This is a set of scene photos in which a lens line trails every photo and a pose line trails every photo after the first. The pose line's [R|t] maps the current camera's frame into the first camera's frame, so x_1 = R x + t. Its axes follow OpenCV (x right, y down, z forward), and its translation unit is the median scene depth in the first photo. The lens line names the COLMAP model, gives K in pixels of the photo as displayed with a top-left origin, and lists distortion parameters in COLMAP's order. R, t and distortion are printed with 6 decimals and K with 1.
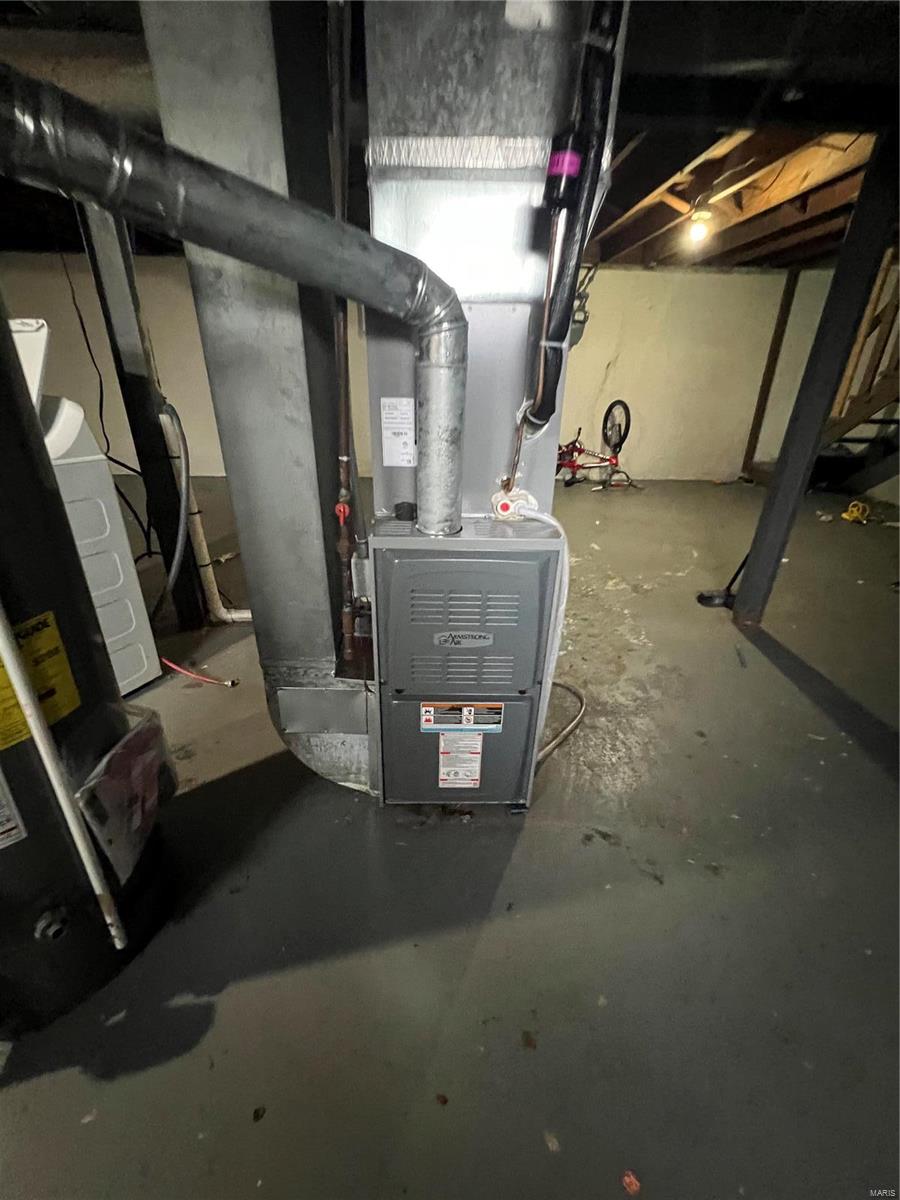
lens RADIAL K [[491.7, 0, 445.4], [0, 491.7, 599.6], [0, 0, 1]] dist [-0.001388, 0.001141]
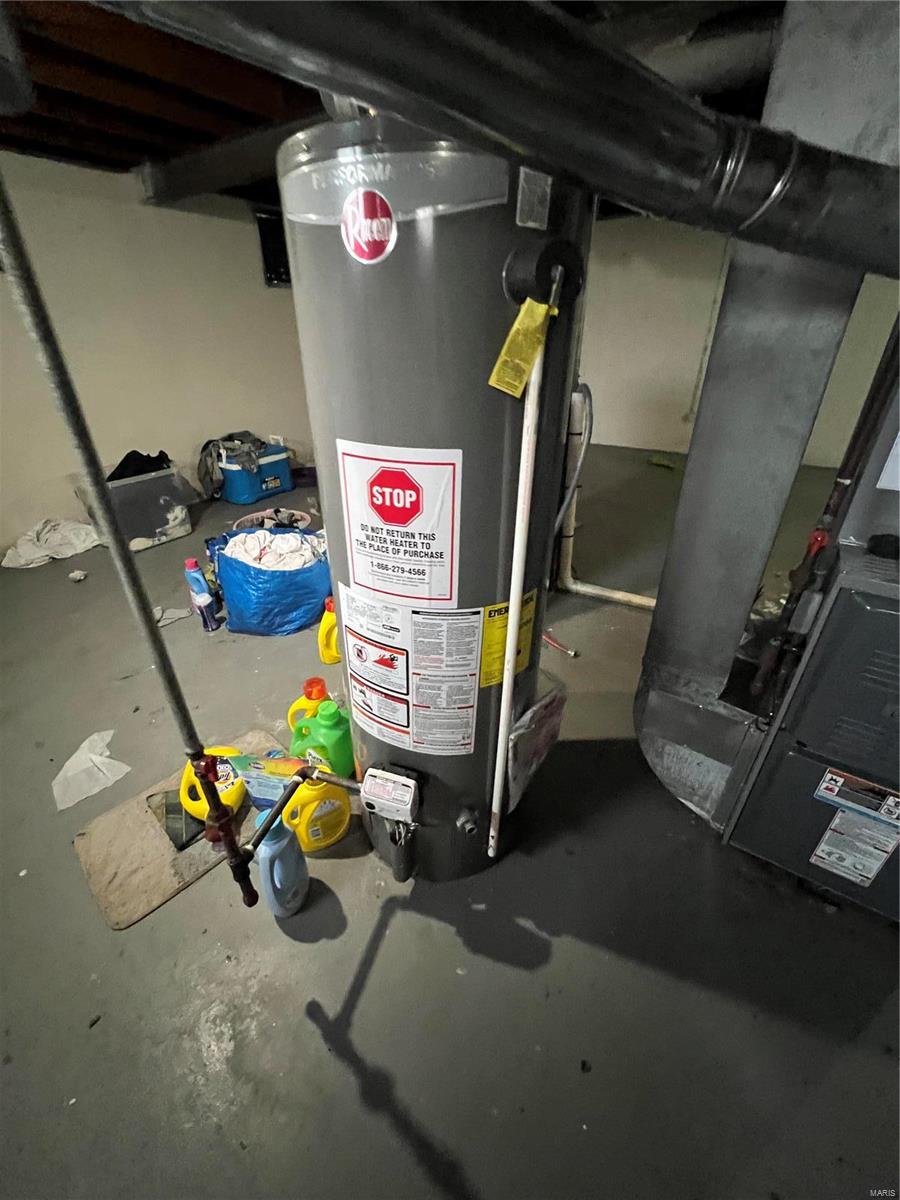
lens RADIAL K [[491.7, 0, 445.8], [0, 491.7, 600.8], [0, 0, 1]] dist [-0.001388, 0.001141]
pose [[0.814541, 0.260041, -0.518557, -0.214300], [-0.221765, 0.965588, 0.135868, -0.037537], [0.536043, 0.004327, 0.844179, -0.077160]]
